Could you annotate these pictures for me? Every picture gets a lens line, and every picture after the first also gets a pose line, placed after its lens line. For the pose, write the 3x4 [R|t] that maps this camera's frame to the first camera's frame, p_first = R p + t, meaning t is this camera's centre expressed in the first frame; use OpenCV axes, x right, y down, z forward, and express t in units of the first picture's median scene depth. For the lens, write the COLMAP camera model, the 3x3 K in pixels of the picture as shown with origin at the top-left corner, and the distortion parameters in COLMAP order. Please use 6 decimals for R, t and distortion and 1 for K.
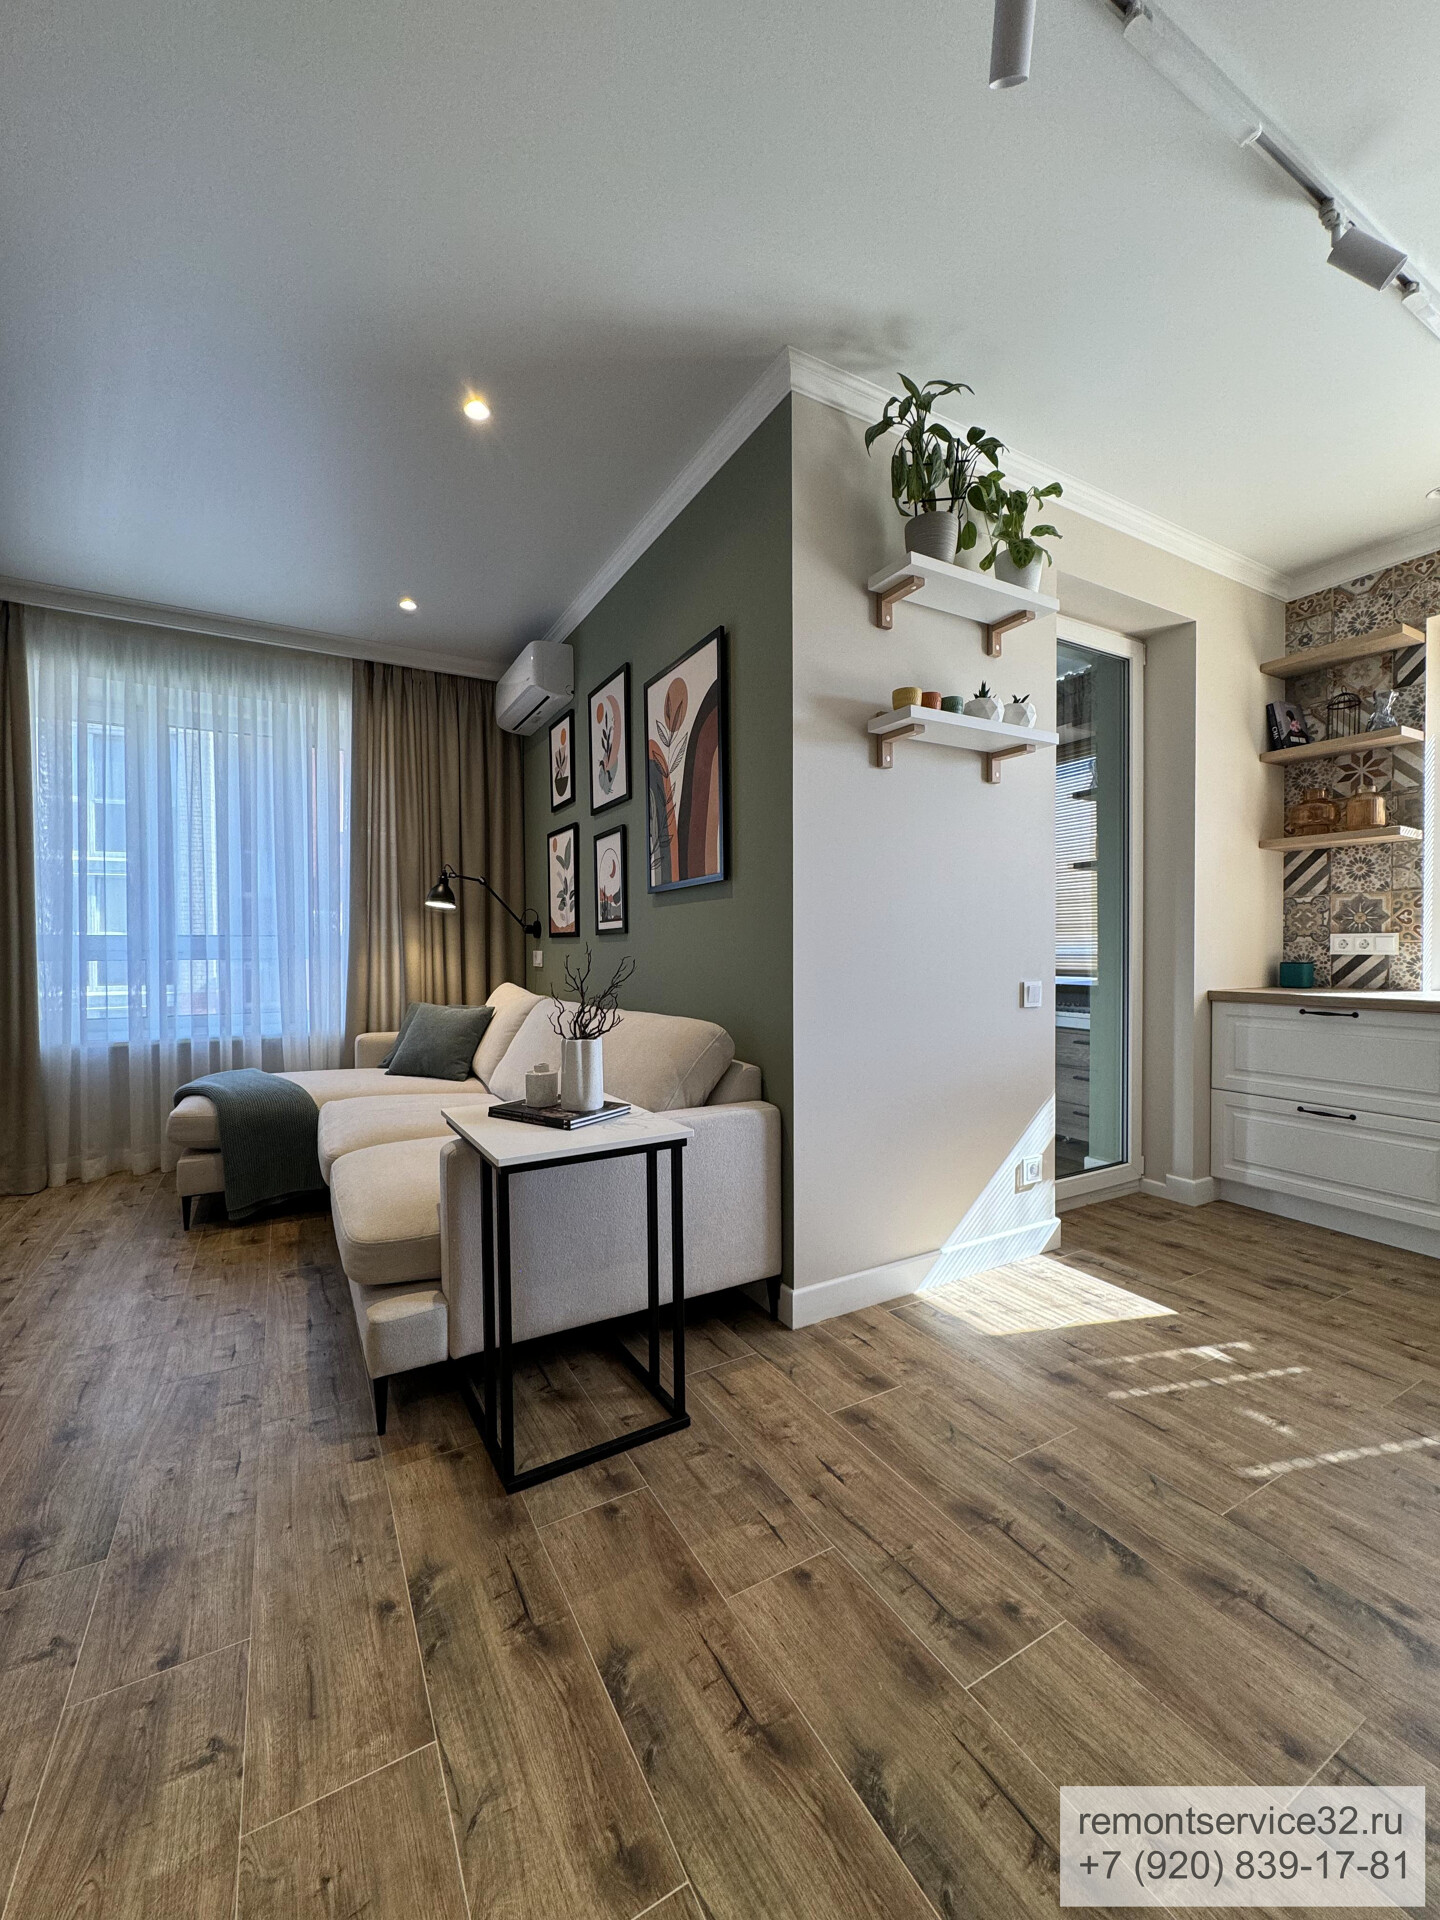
lens RADIAL K [[768.3, 0, 725.4], [0, 768.3, 959.9], [0, 0, 1]] dist [-0.001078, 0.000395]
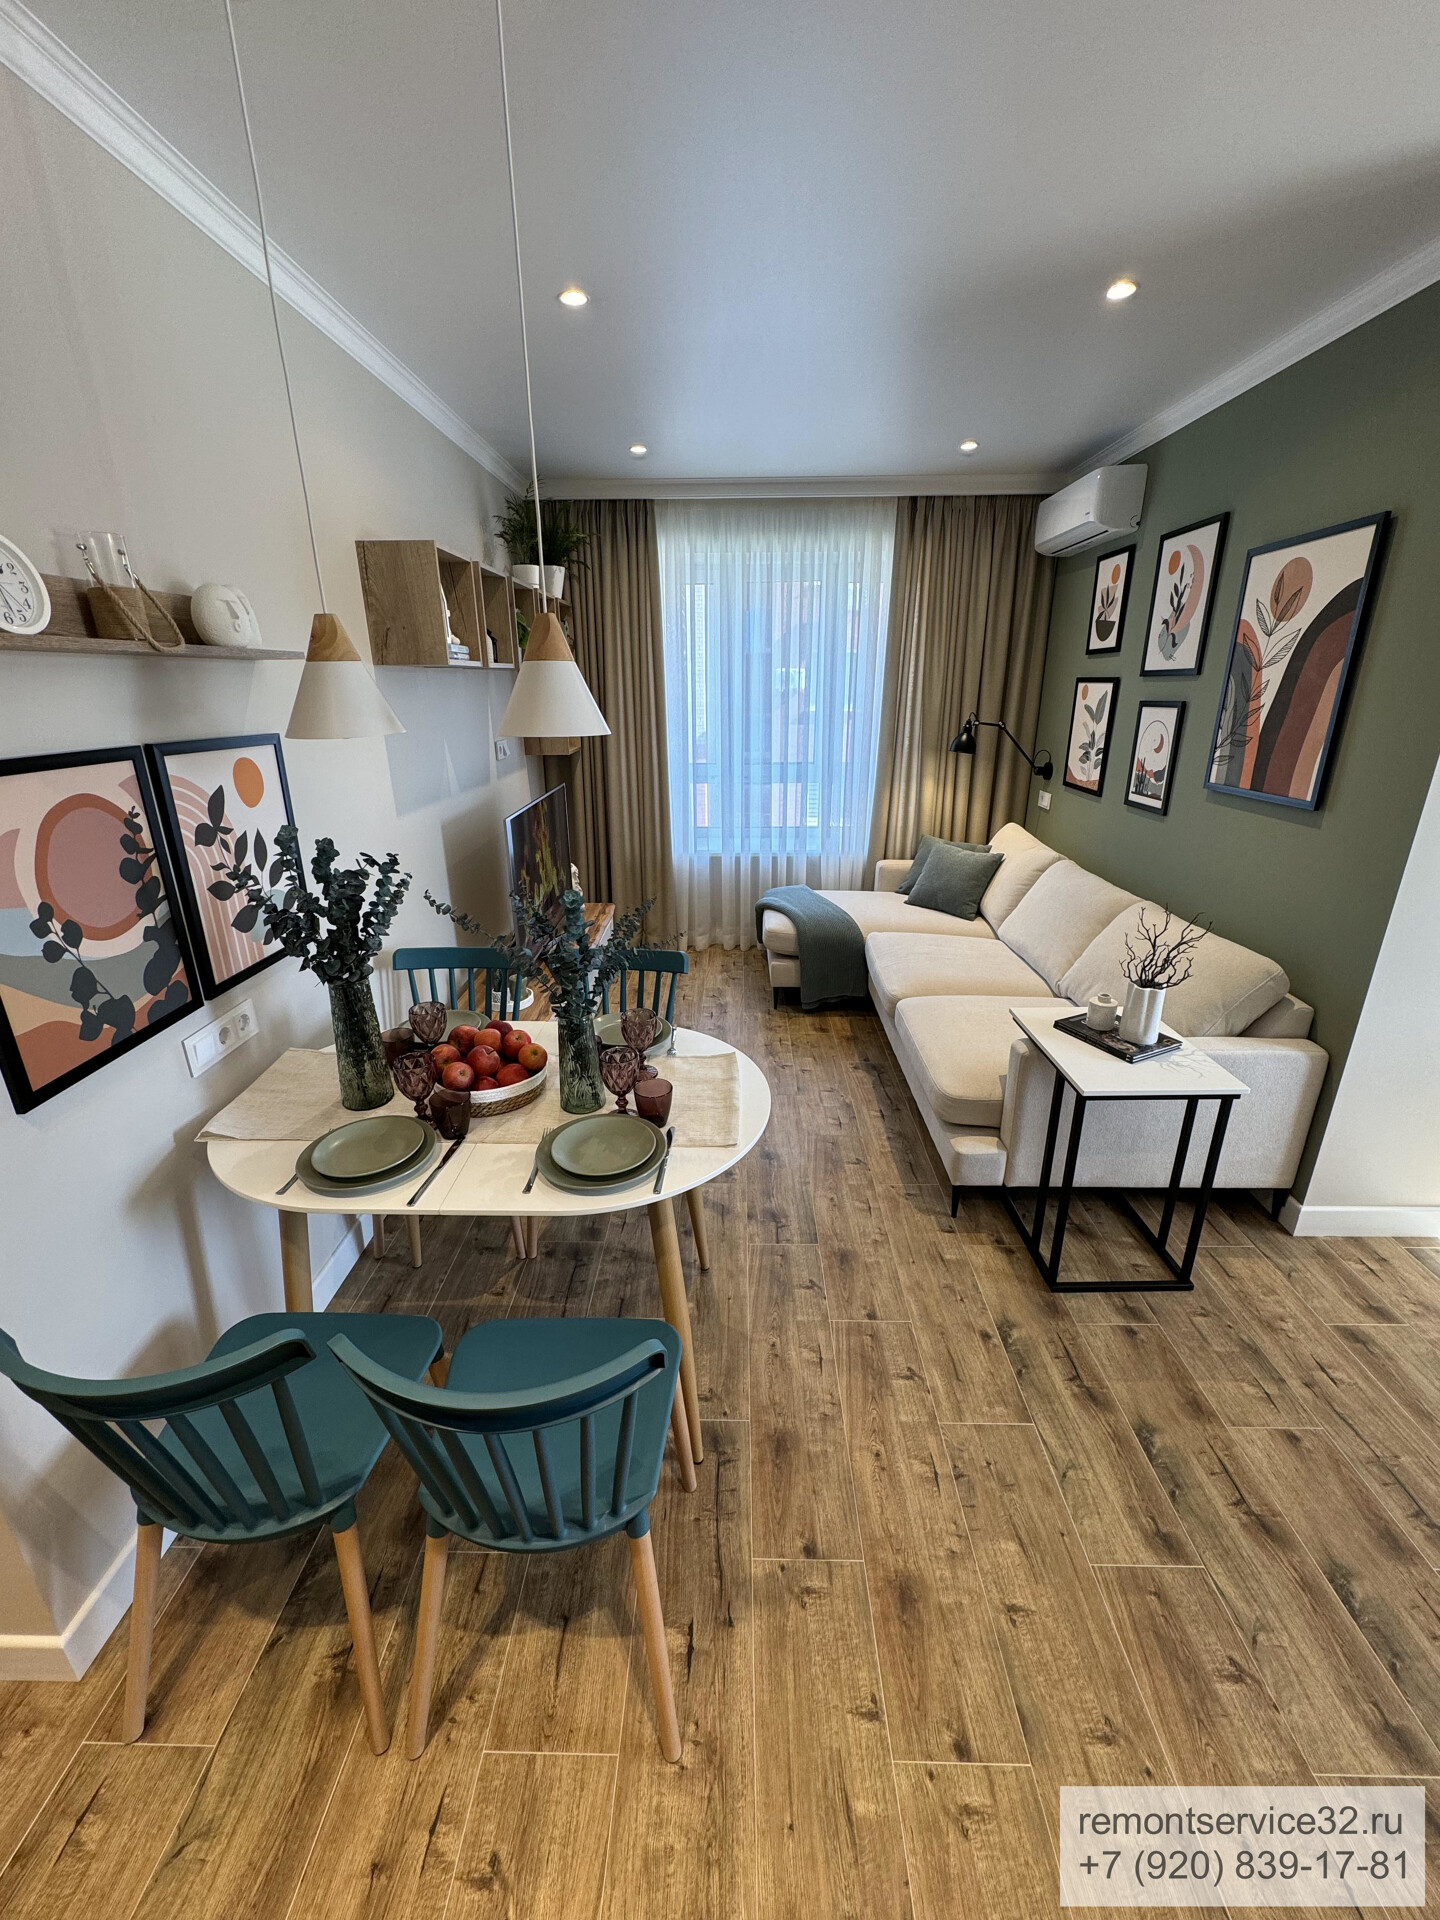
lens RADIAL K [[768.3, 0, 720.9], [0, 768.3, 961.6], [0, 0, 1]] dist [-0.001078, 0.000395]
pose [[0.857079, 0.174859, -0.484604, -0.154237], [-0.006418, 0.944190, 0.329340, -0.262695], [0.515146, -0.279160, 0.810367, -0.234995]]
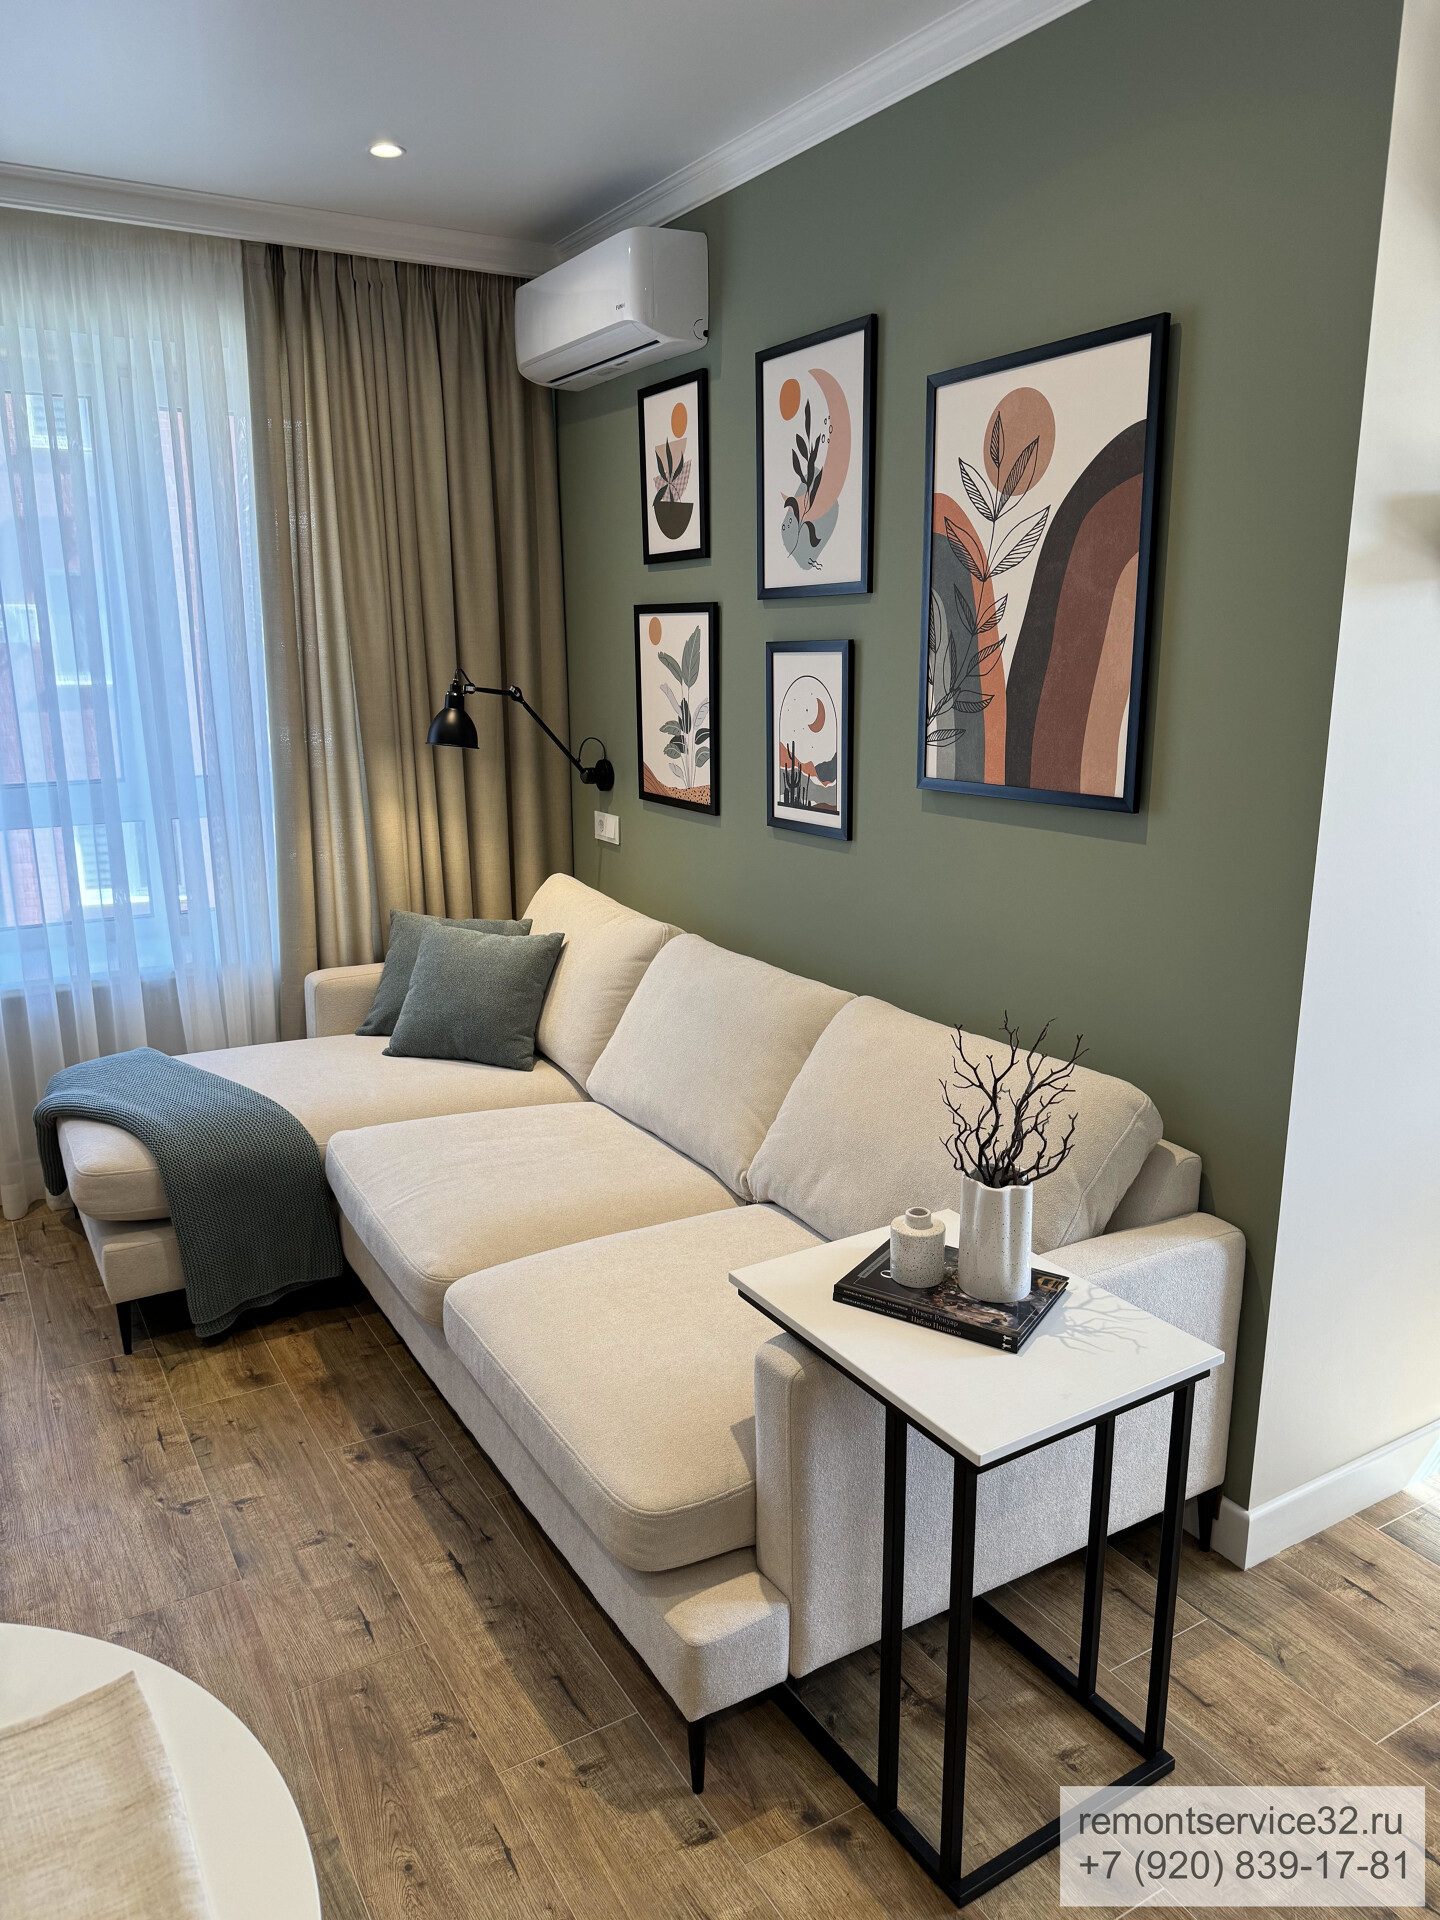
lens RADIAL K [[1354.8, 0, 725.0], [0, 1354.8, 971.6], [0, 0, 1]] dist [0.043104, -0.060622]
pose [[0.999802, 0.000530, 0.019879, -0.347137], [-0.004889, 0.975520, 0.219858, -0.227962], [-0.019276, -0.219912, 0.975329, 0.034872]]
